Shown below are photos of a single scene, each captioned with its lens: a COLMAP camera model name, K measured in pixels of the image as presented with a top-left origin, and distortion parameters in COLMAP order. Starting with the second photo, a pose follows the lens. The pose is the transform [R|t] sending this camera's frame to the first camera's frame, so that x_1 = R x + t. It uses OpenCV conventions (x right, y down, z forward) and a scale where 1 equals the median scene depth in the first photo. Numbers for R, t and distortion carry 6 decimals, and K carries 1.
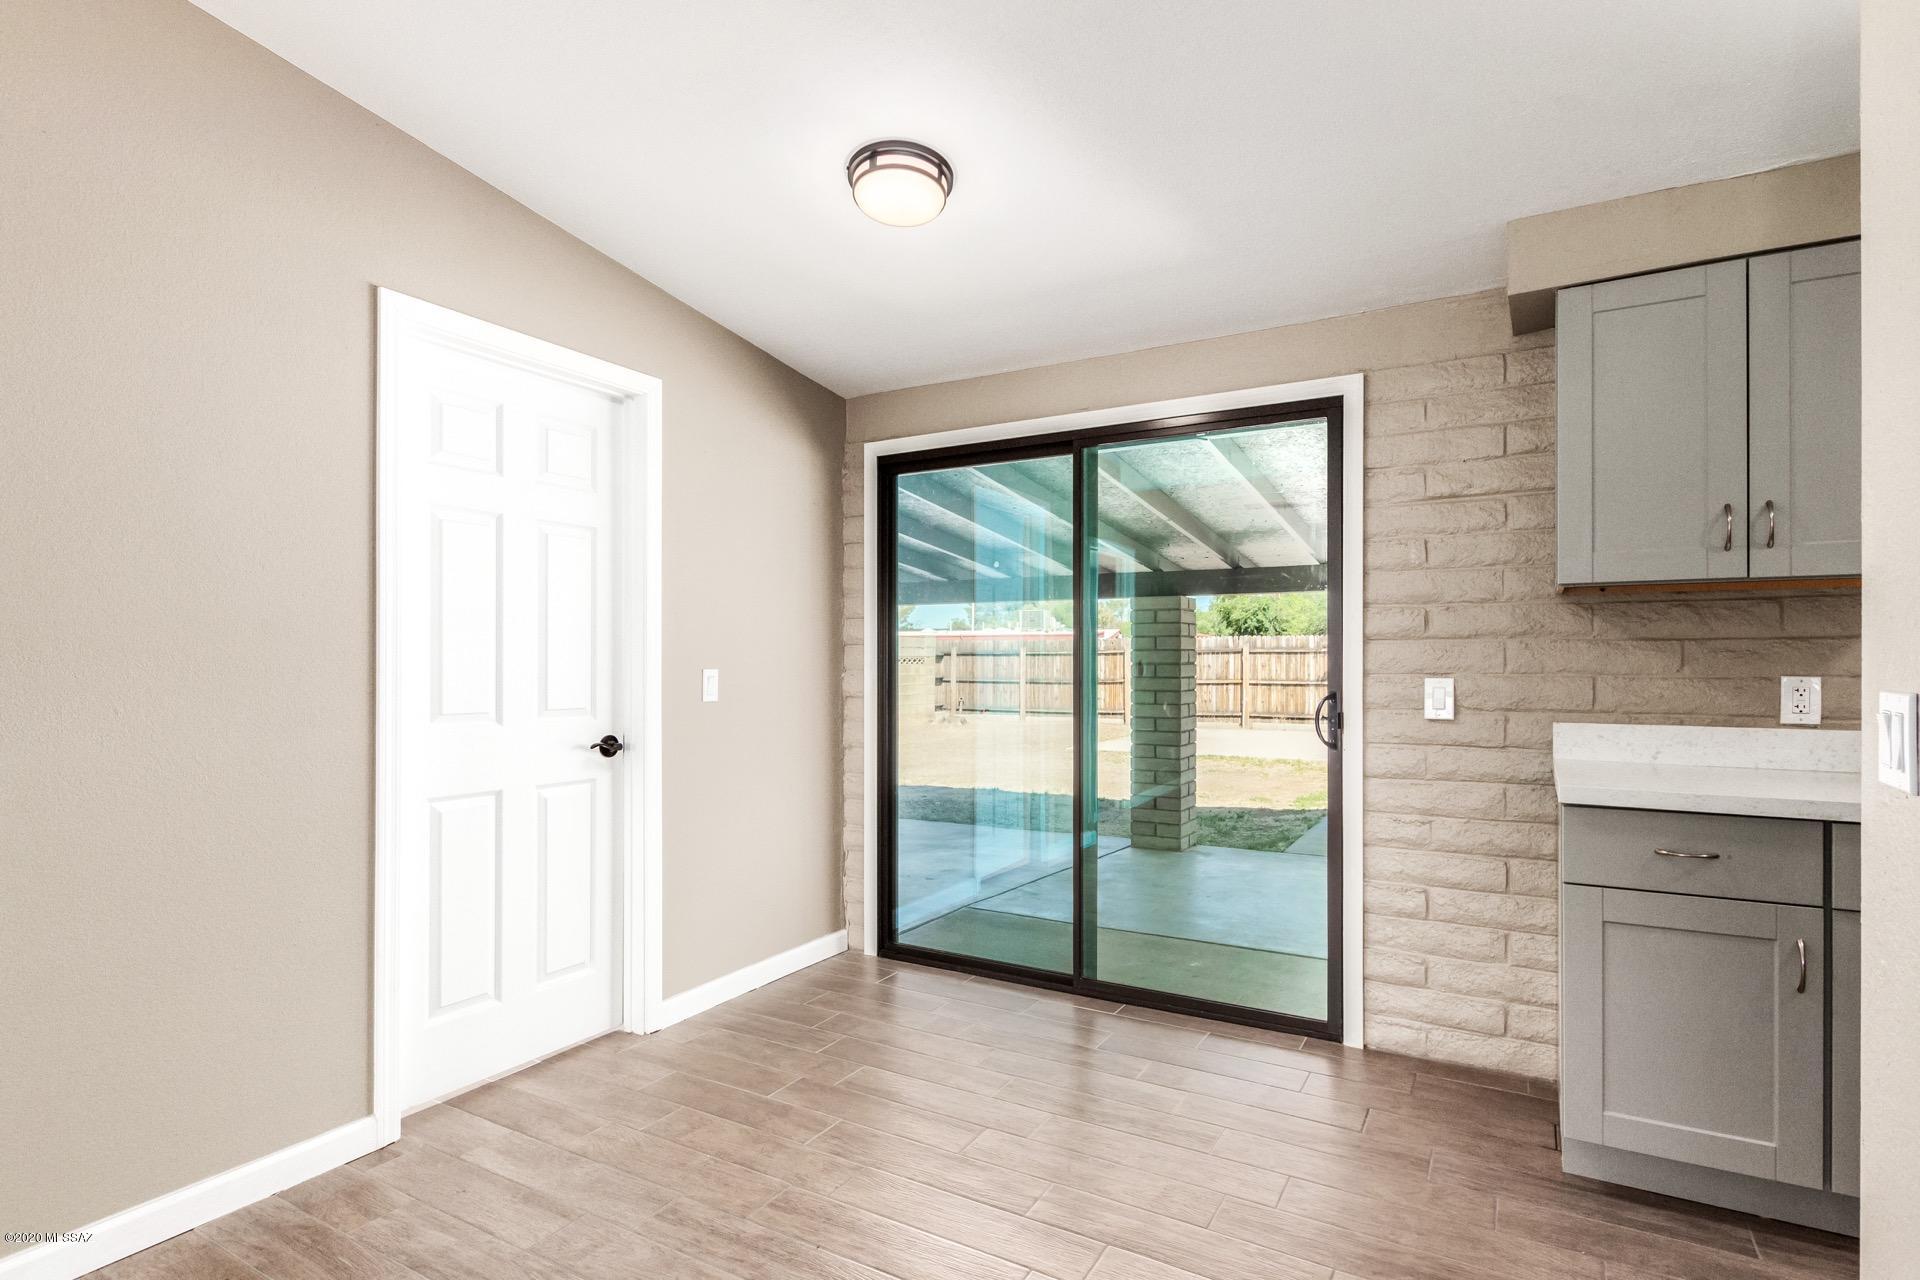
lens RADIAL K [[977.7, 0, 955.8], [0, 977.7, 661.1], [0, 0, 1]] dist [0.013750, 0.000688]
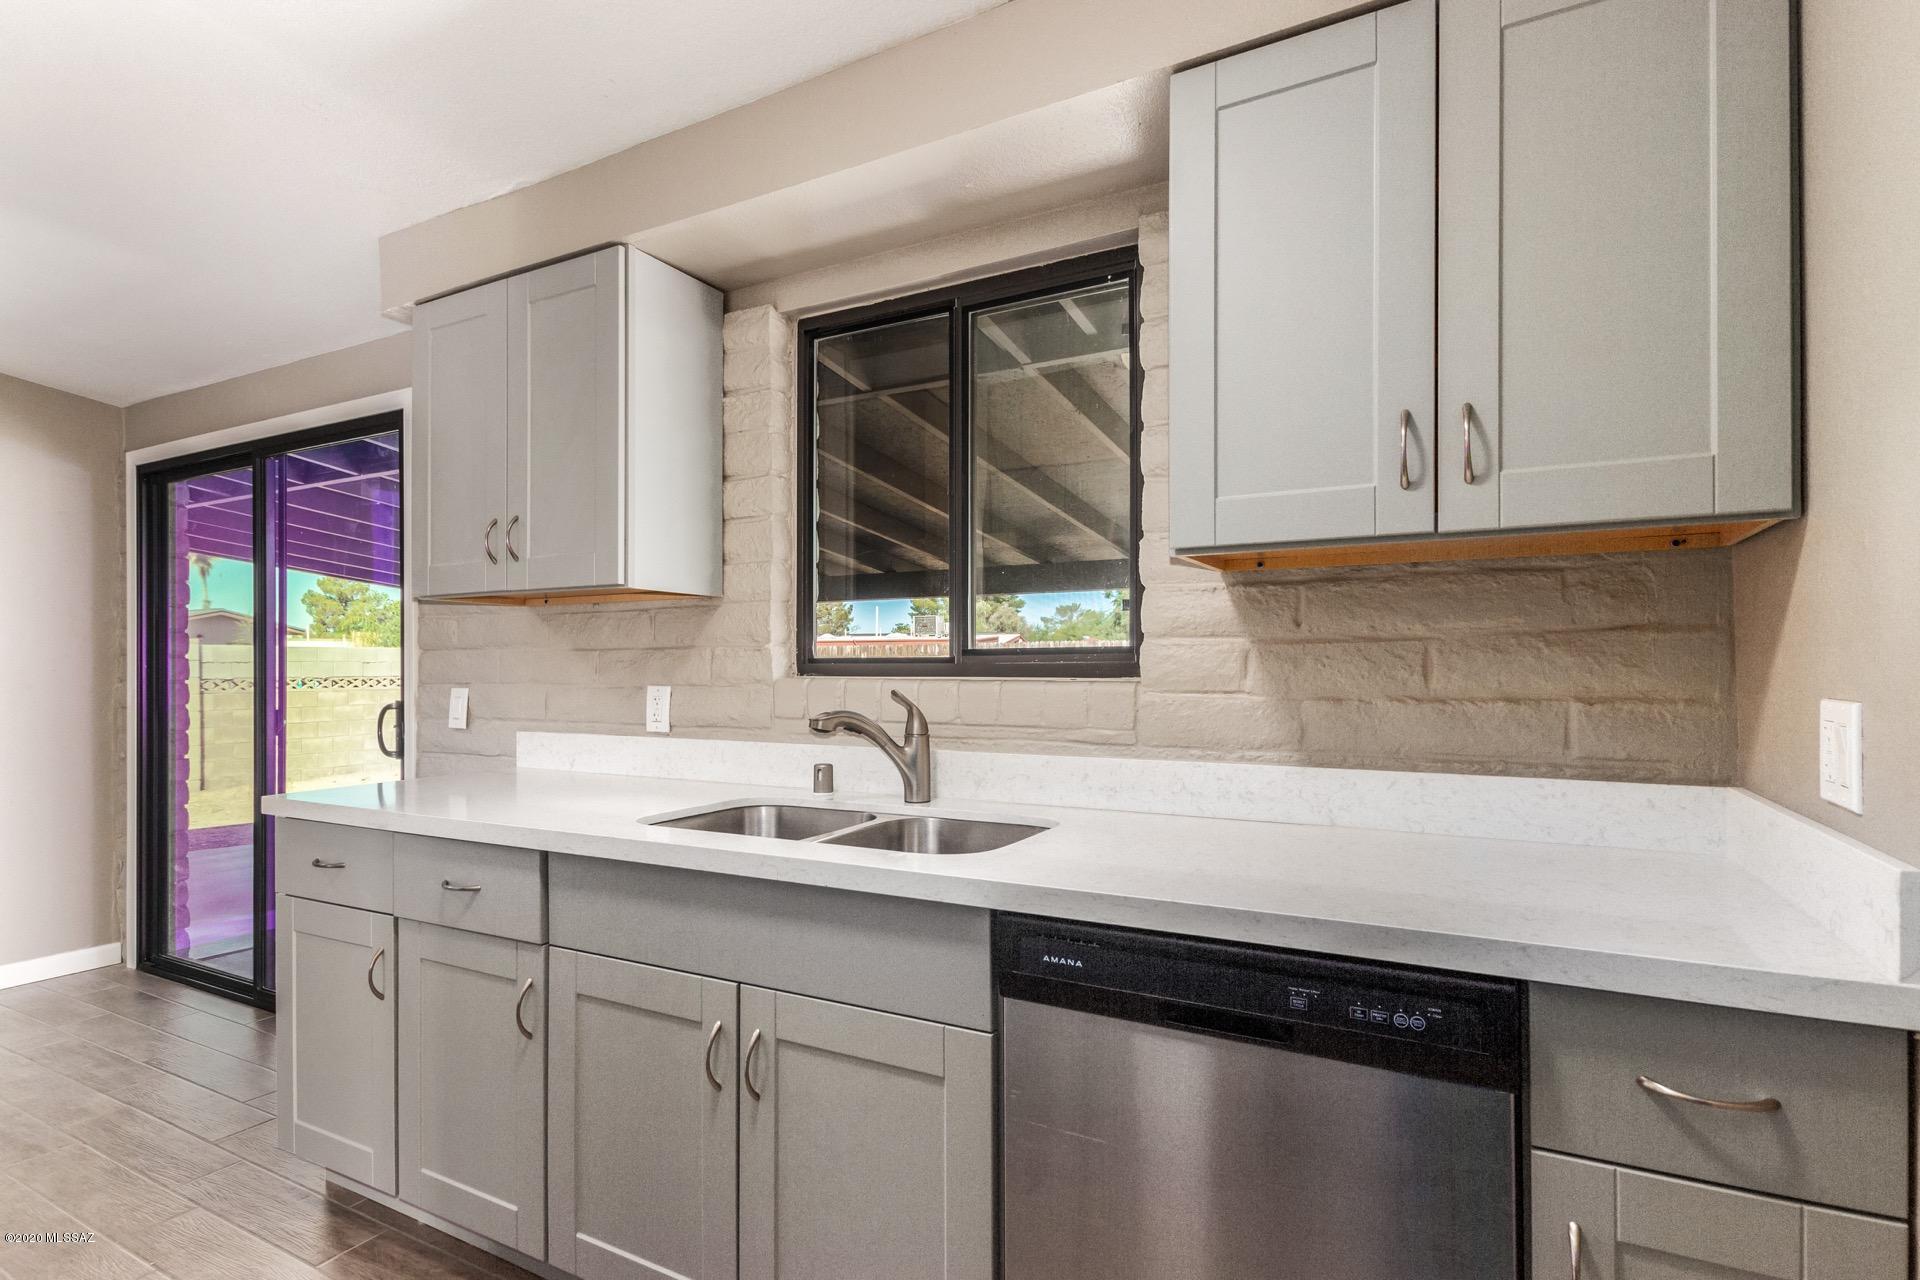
lens RADIAL K [[882.8, 0, 971.2], [0, 882.8, 650.3], [0, 0, 1]] dist [0.012326, -0.000206]
pose [[0.997537, -0.002164, 0.070107, 0.917094], [0.003099, 0.999908, -0.013227, -0.007048], [-0.070072, 0.013412, 0.997452, 0.044368]]
